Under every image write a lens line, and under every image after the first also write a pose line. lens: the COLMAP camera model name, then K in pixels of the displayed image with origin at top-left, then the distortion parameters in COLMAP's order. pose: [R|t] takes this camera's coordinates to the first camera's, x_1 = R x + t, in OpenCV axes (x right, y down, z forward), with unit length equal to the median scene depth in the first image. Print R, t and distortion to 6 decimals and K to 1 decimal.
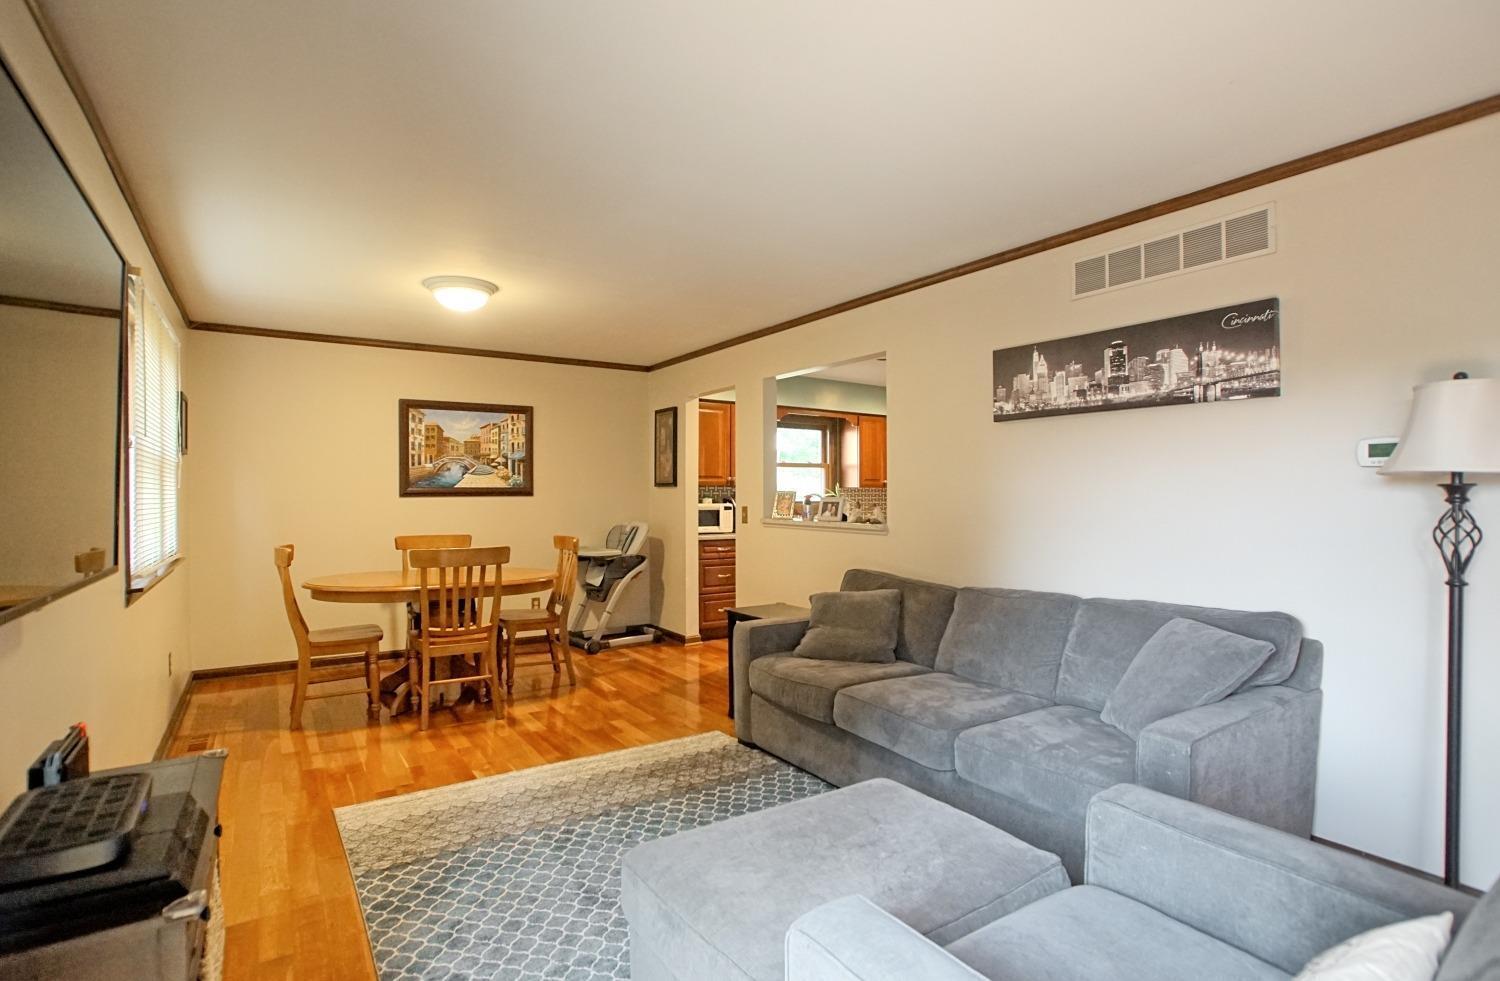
lens RADIAL K [[725.0, 0, 754.2], [0, 725.0, 485.6], [0, 0, 1]] dist [-0.047554, 0.006323]
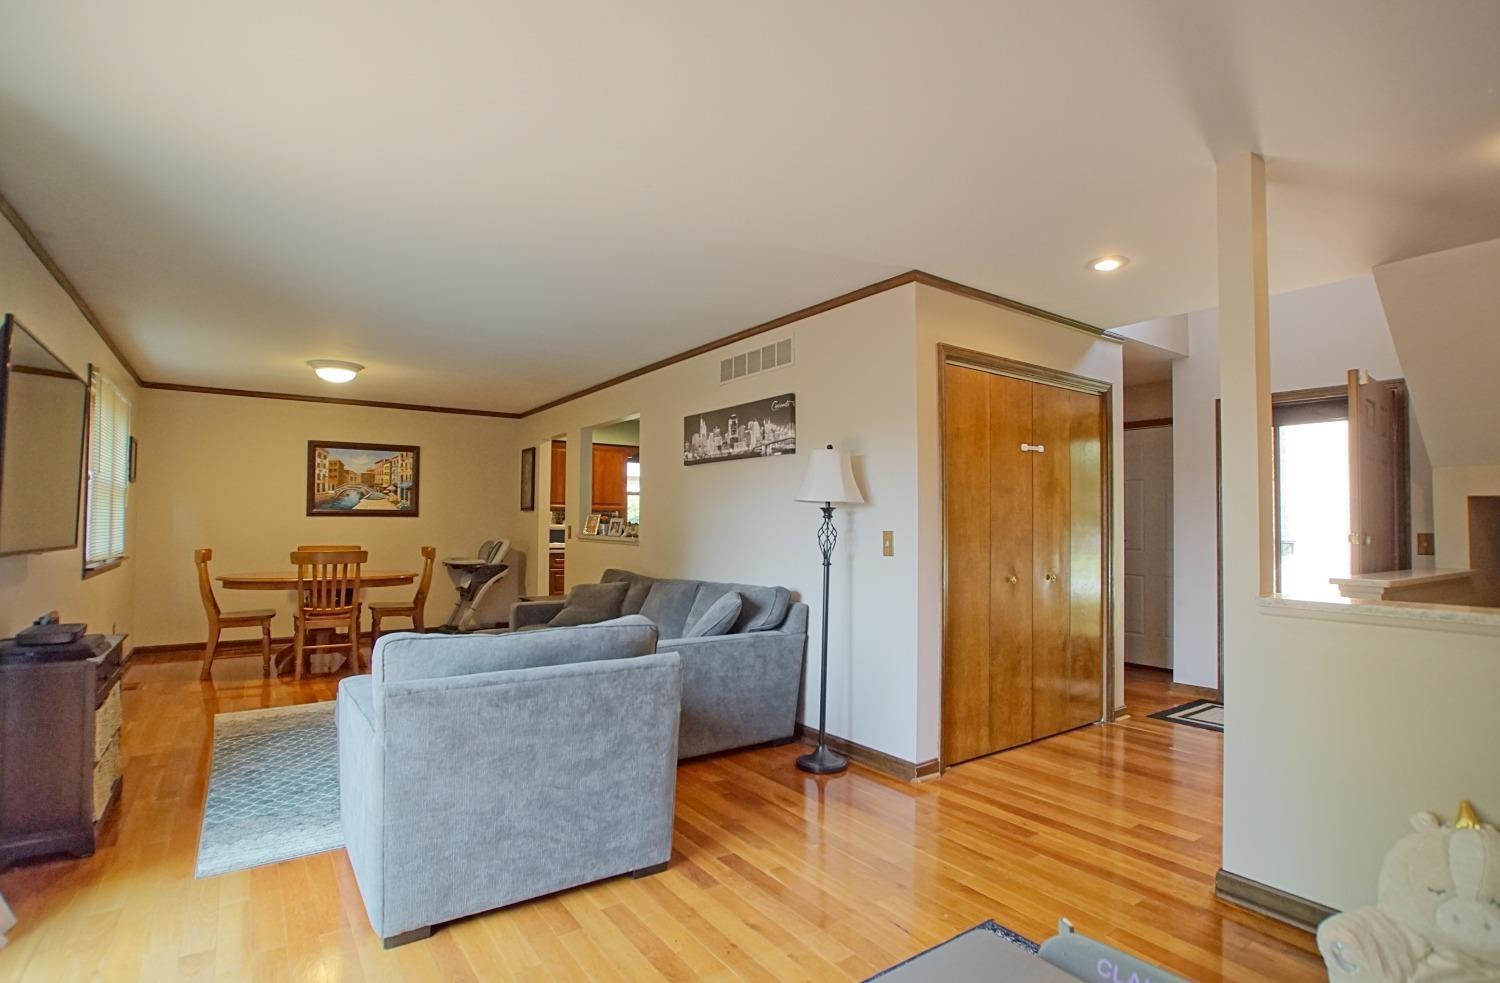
lens RADIAL K [[725.0, 0, 758.0], [0, 725.0, 495.6], [0, 0, 1]] dist [-0.047554, 0.006323]
pose [[0.999616, 0.008106, 0.026496, 0.441817], [-0.007408, 0.999626, -0.026314, 0.009961], [-0.026700, 0.026107, 0.999303, -0.468747]]
